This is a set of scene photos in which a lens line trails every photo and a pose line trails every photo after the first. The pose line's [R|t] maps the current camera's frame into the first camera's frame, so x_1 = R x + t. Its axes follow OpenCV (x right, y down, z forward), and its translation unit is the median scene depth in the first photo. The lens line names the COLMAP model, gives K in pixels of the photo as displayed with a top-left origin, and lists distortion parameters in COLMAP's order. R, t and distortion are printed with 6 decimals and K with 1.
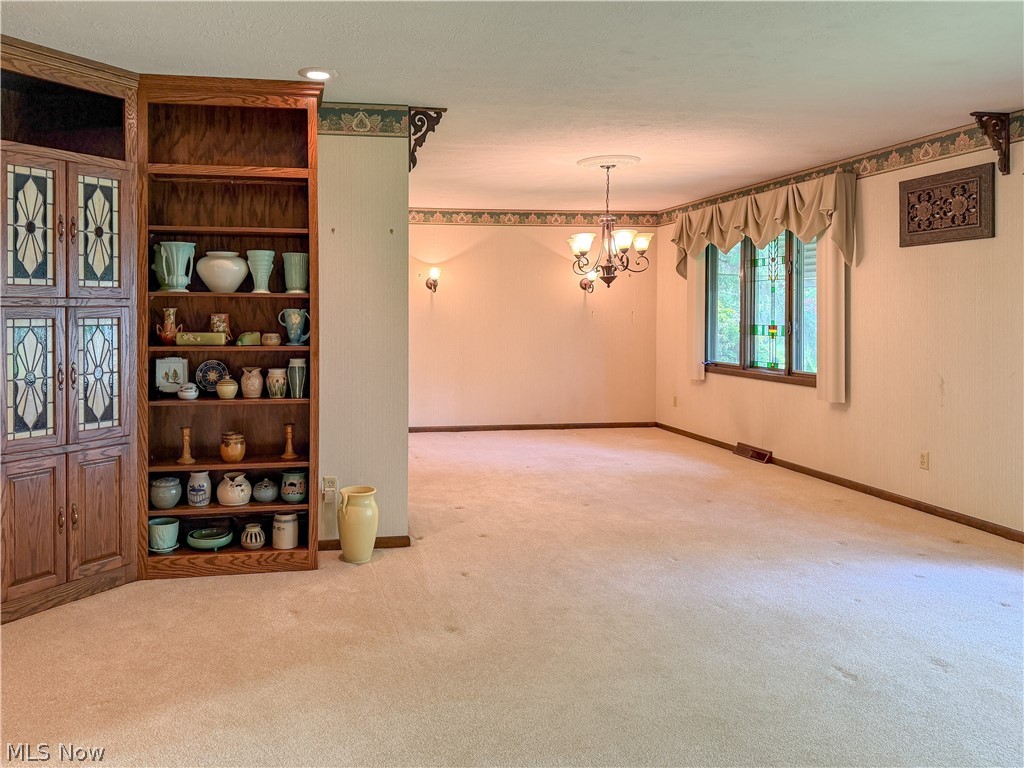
lens RADIAL K [[754.4, 0, 400.1], [0, 754.4, 325.2], [0, 0, 1]] dist [0.063437, -0.097673]
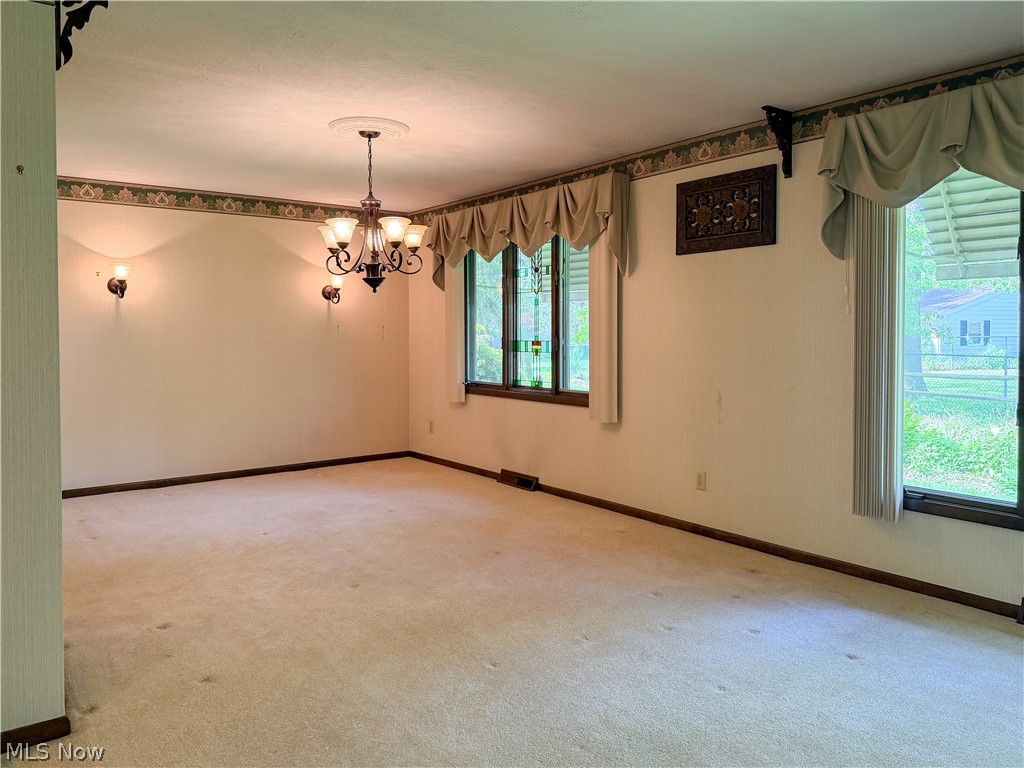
lens RADIAL K [[780.1, 0, 514.4], [0, 780.1, 359.0], [0, 0, 1]] dist [0.159001, -0.248955]
pose [[0.880110, -0.018357, 0.474415, 0.020361], [0.009751, 0.999740, 0.020595, 0.003465], [-0.474670, -0.013500, 0.880060, 0.241790]]
